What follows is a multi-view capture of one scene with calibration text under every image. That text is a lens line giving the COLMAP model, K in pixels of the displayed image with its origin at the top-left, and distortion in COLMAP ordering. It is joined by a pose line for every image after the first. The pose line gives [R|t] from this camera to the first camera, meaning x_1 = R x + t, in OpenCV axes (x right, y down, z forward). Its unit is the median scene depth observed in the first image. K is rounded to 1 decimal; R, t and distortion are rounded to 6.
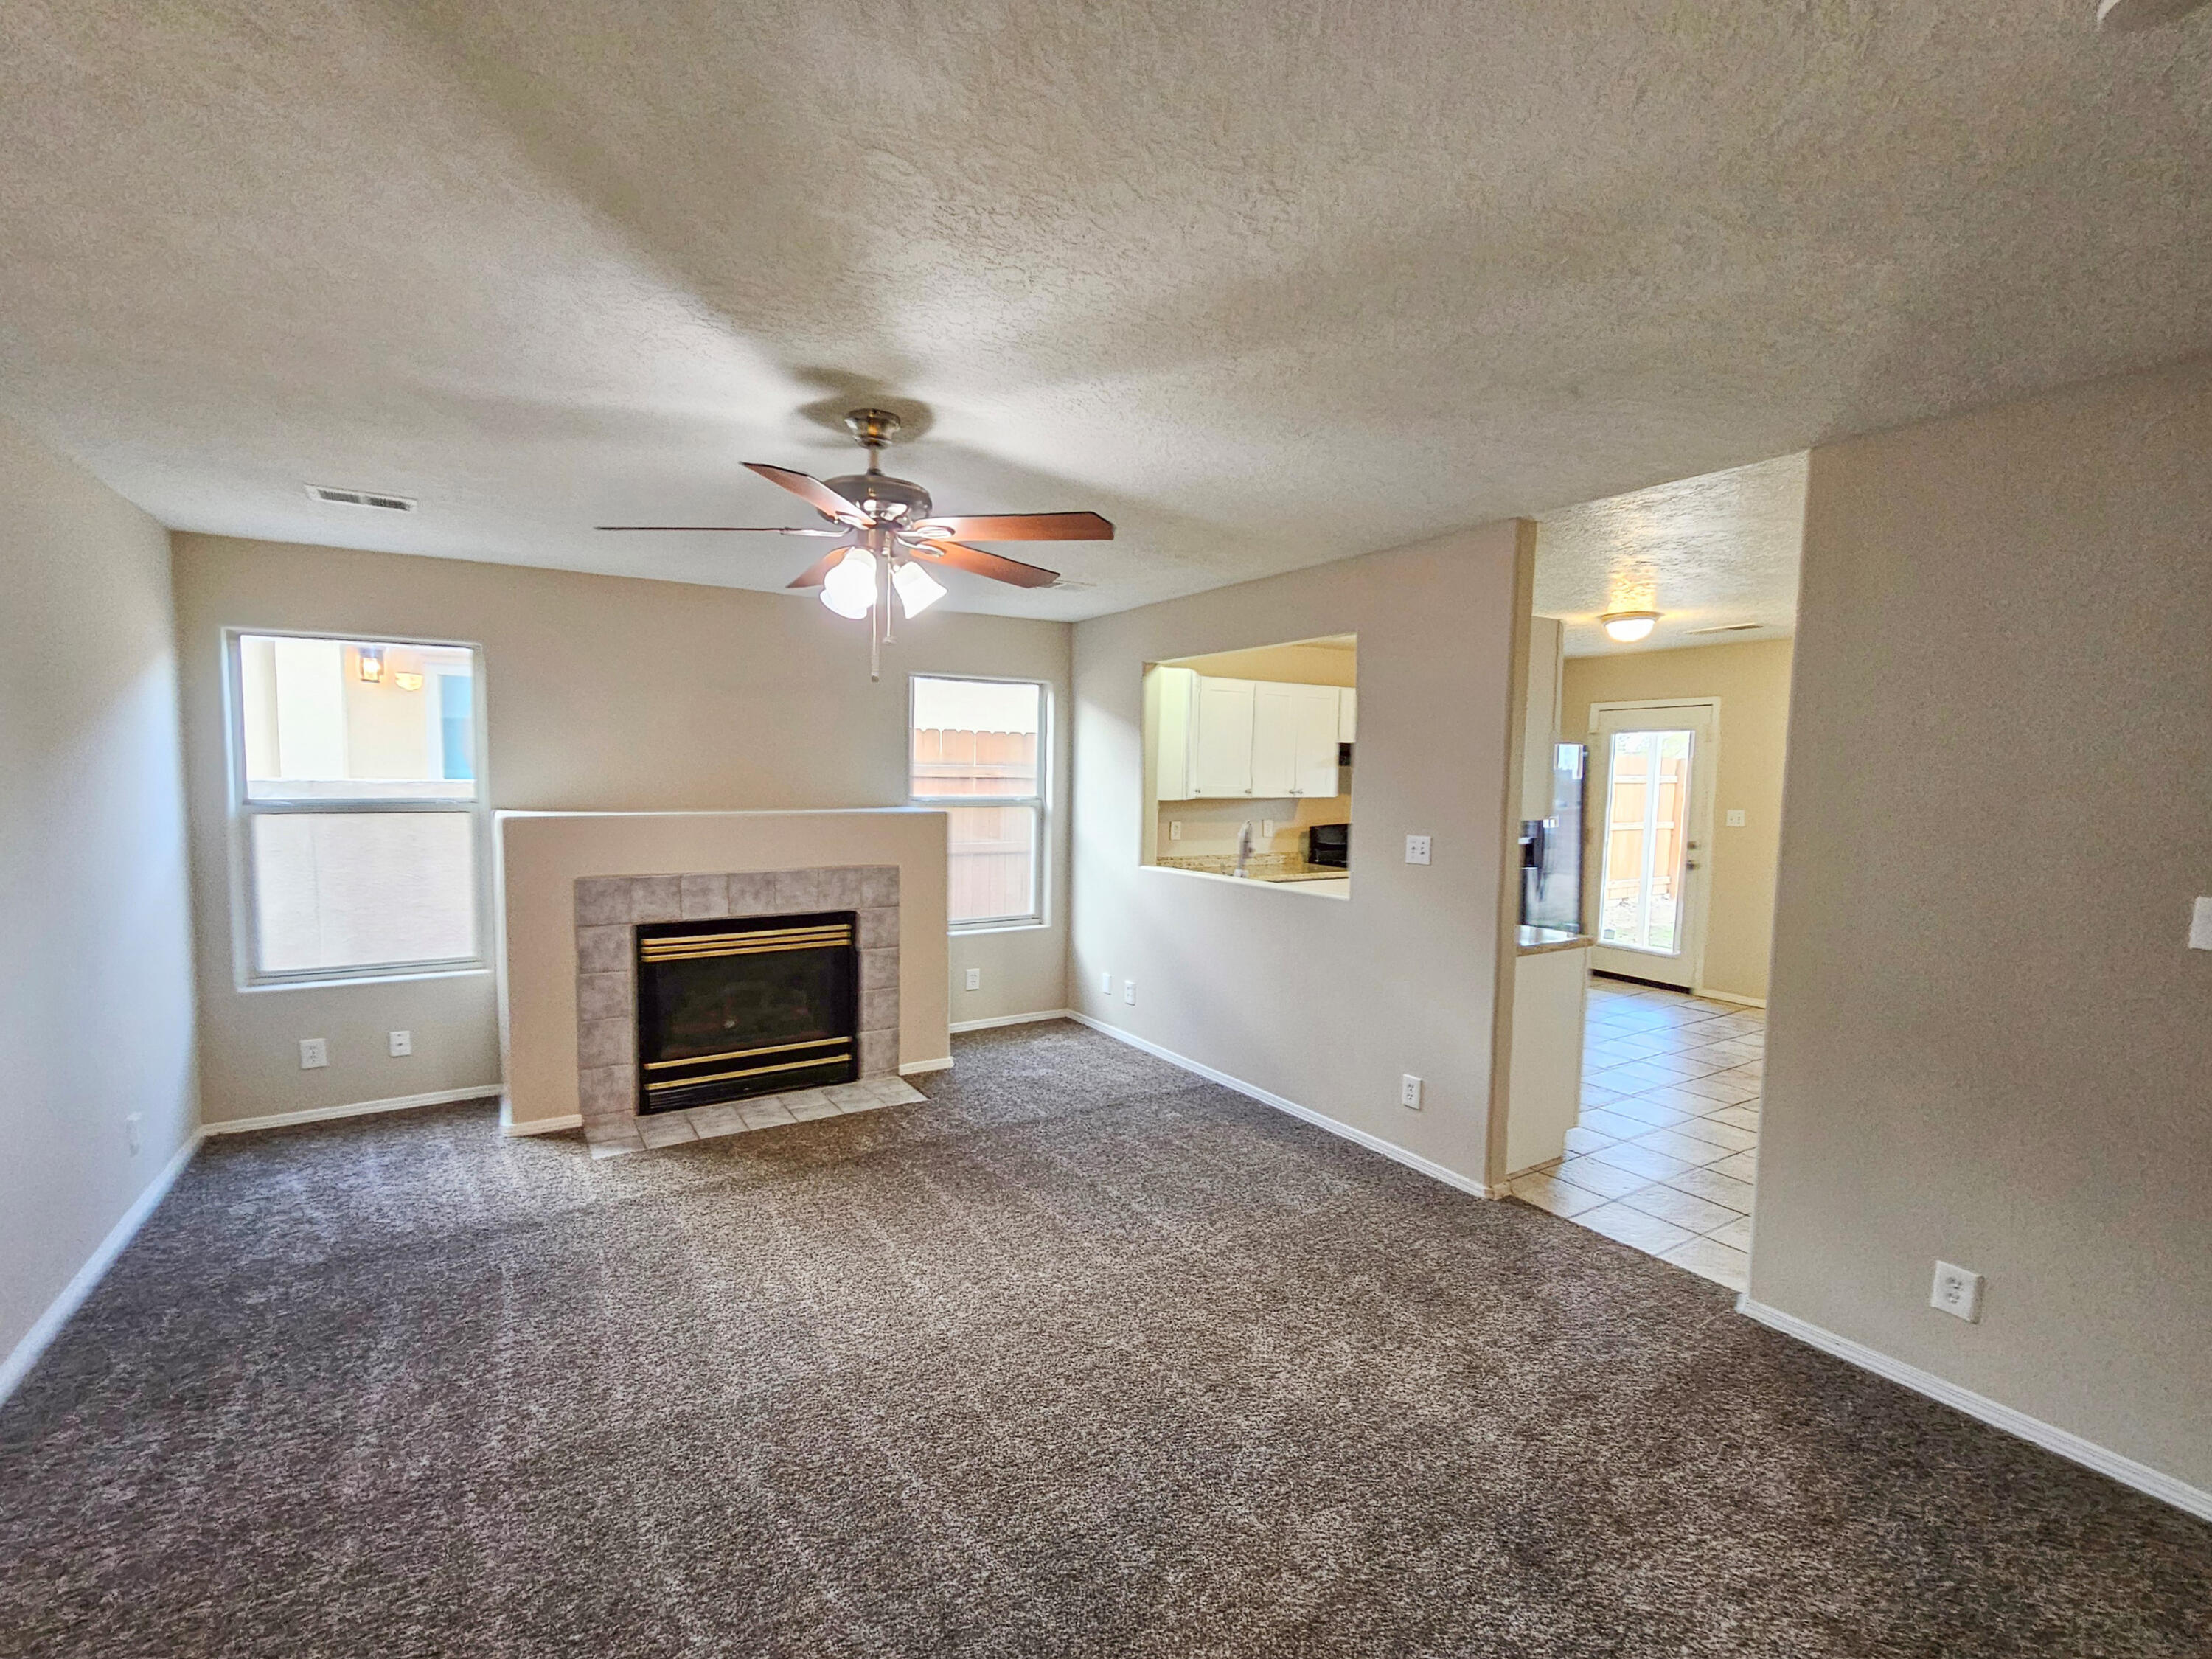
lens RADIAL K [[971.5, 0, 1074.0], [0, 971.5, 833.4], [0, 0, 1]] dist [-0.000411, -0.000073]
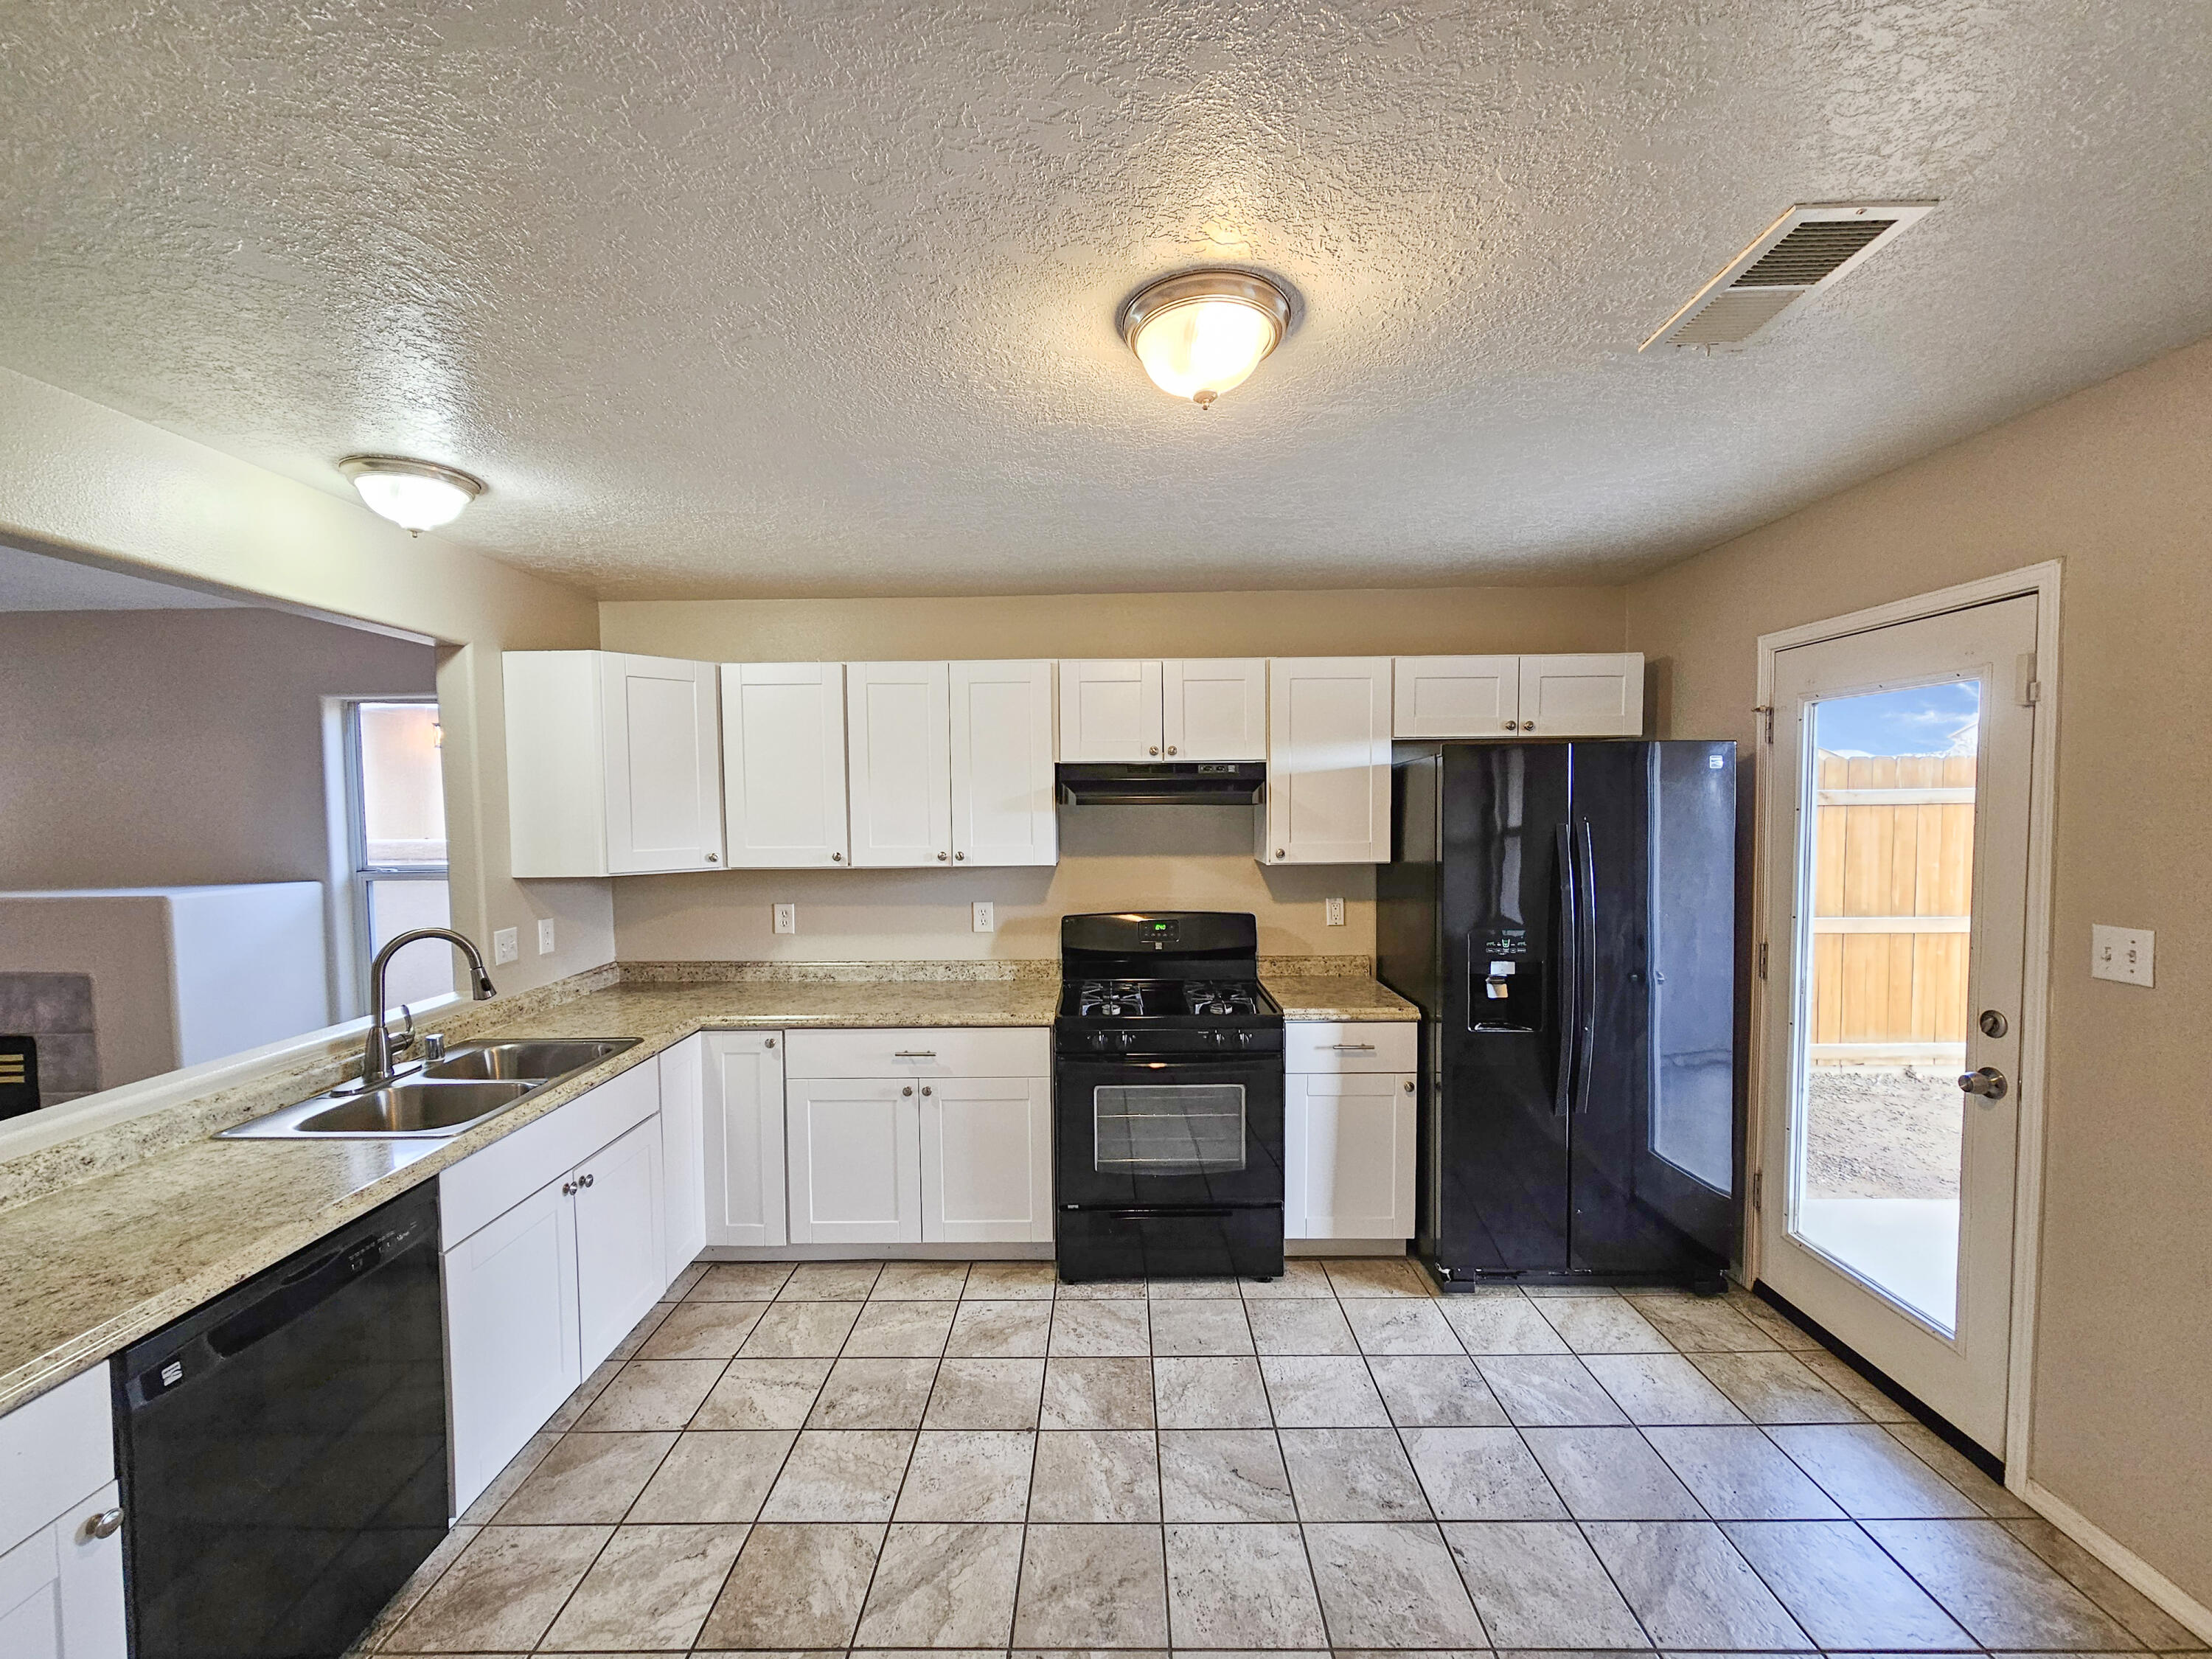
lens RADIAL K [[903.0, 0, 1102.7], [0, 903.0, 836.4], [0, 0, 1]] dist [0.000616, 0.000792]
pose [[0.852478, -0.004826, -0.522741, 0.858292], [-0.011635, 0.999535, -0.028202, -0.061392], [0.522633, 0.030123, 0.852025, 0.921128]]
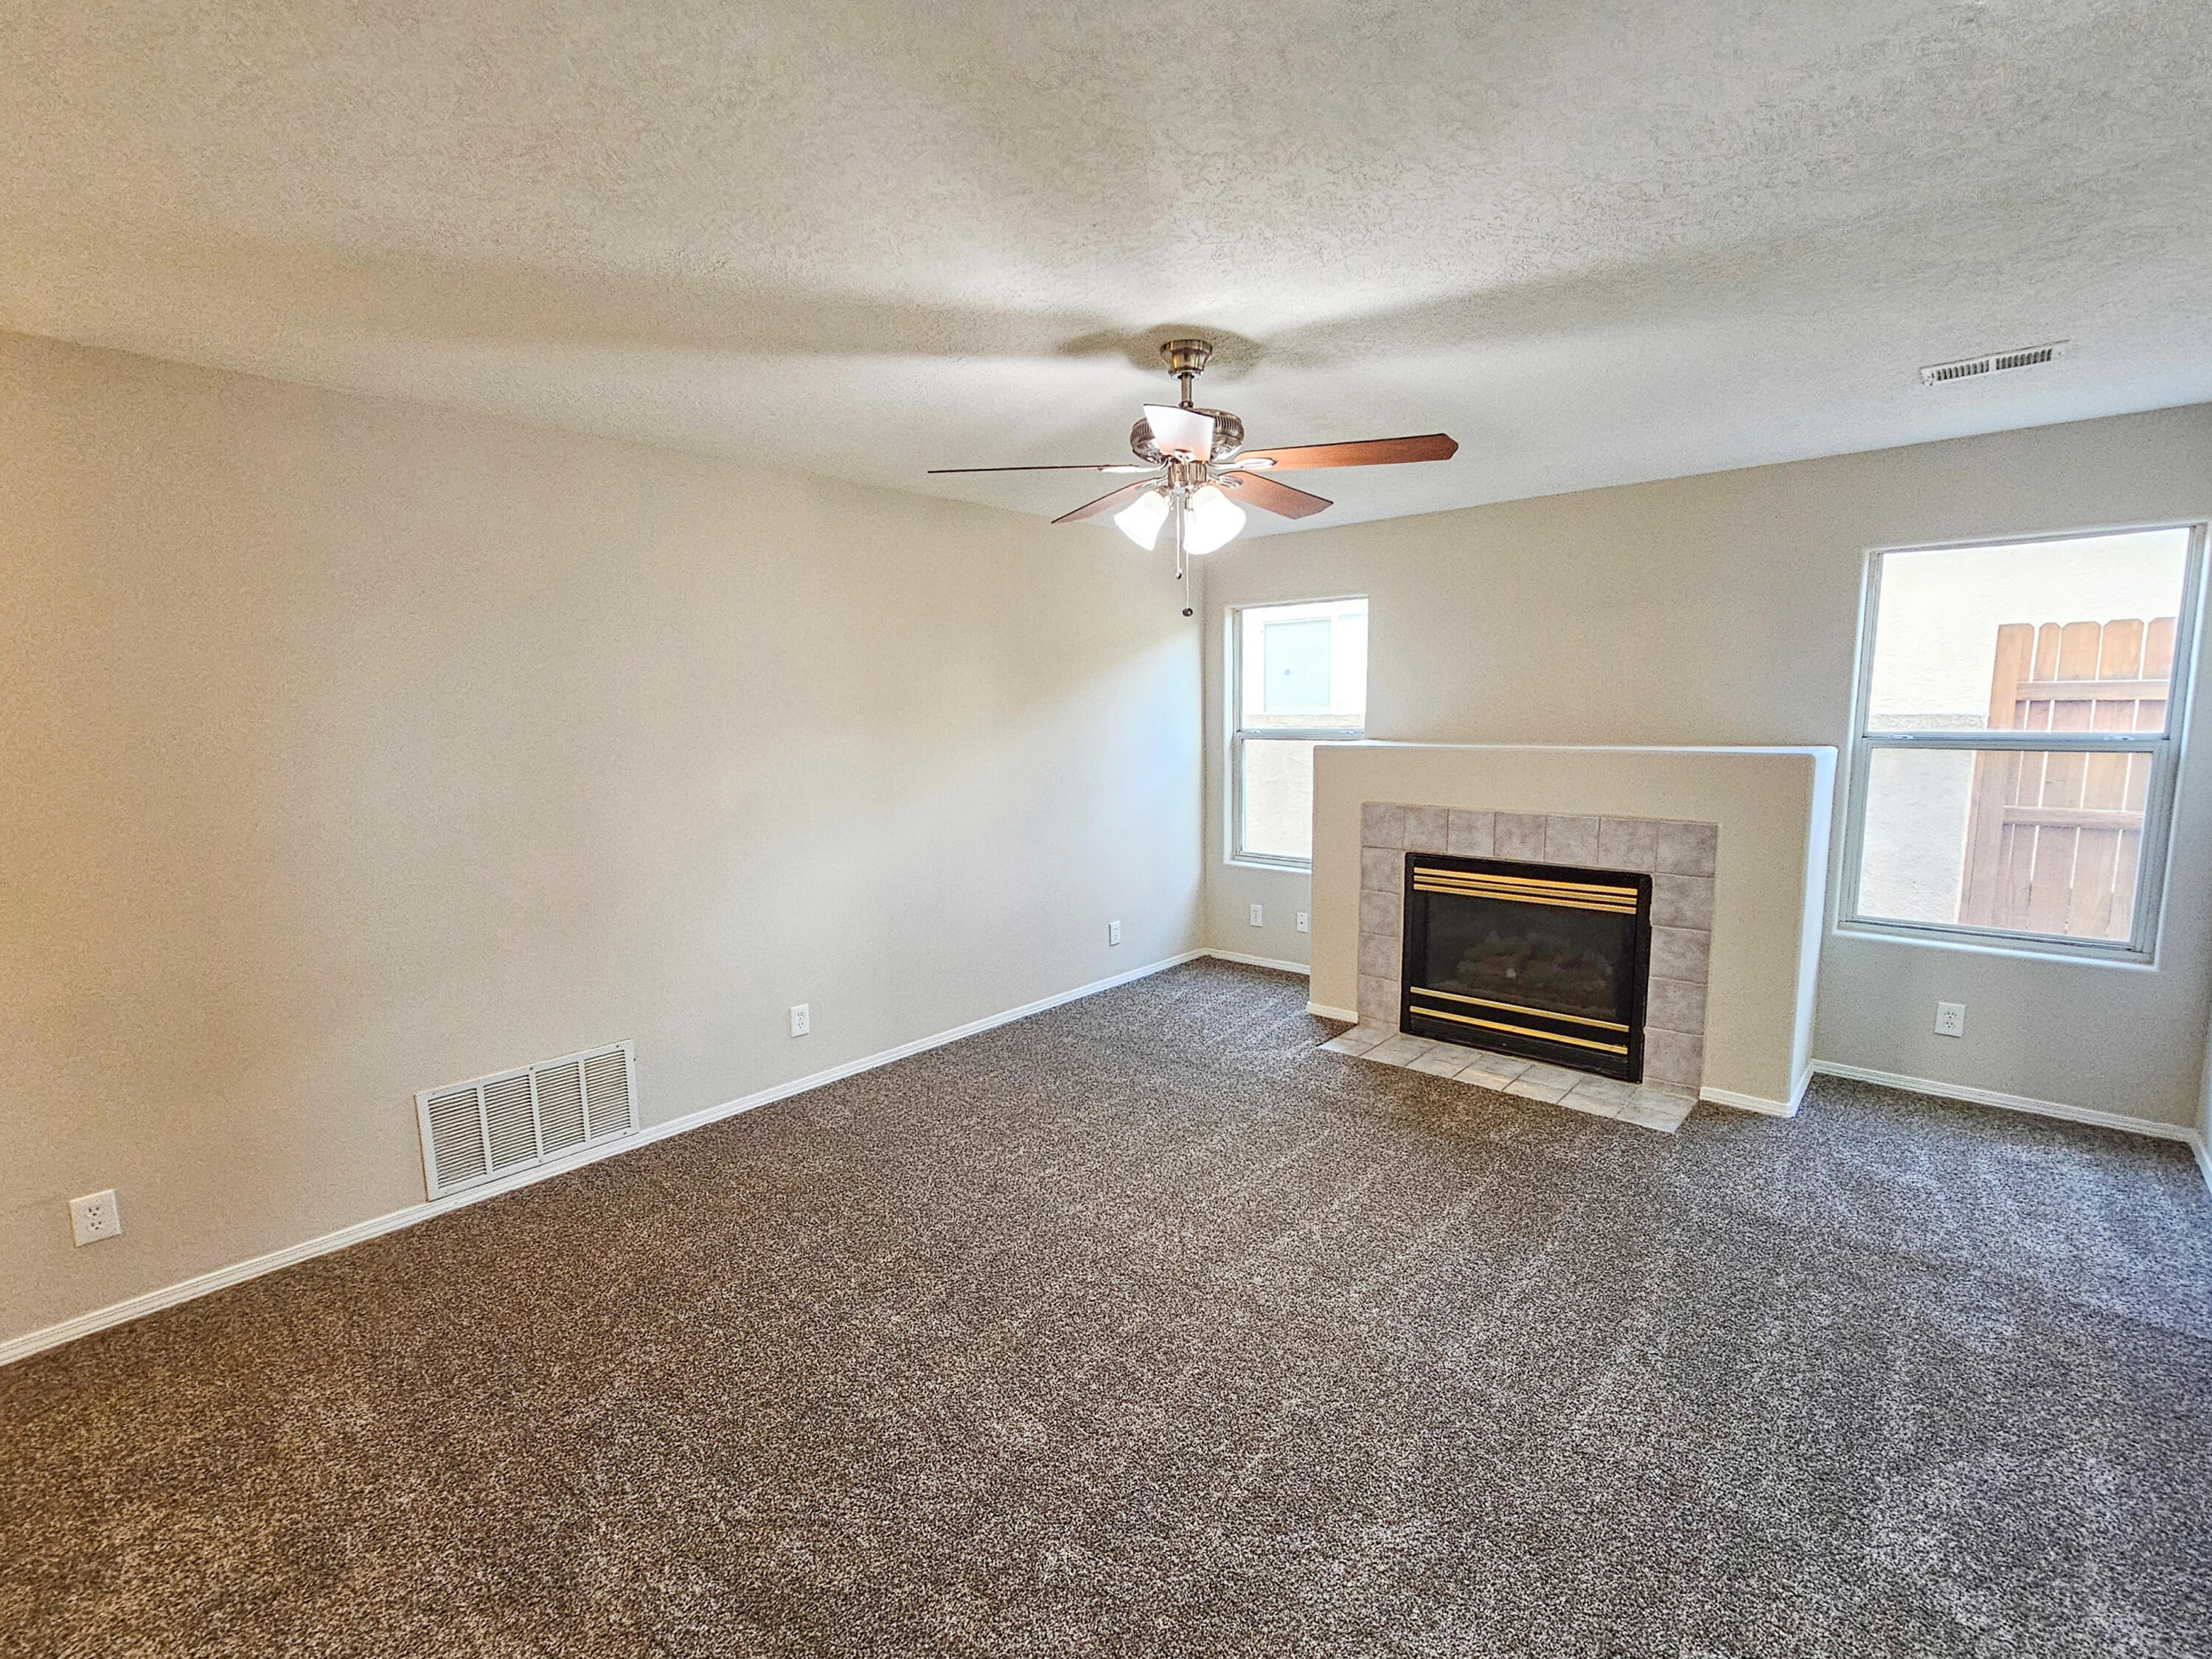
lens RADIAL K [[990.6, 0, 1086.3], [0, 990.6, 833.3], [0, 0, 1]] dist [-0.004452, -0.000601]
pose [[0.286803, 0.107505, -0.951938, 0.450035], [-0.040470, 0.994156, 0.100080, -0.018191], [0.957134, 0.009822, 0.289478, 0.353938]]
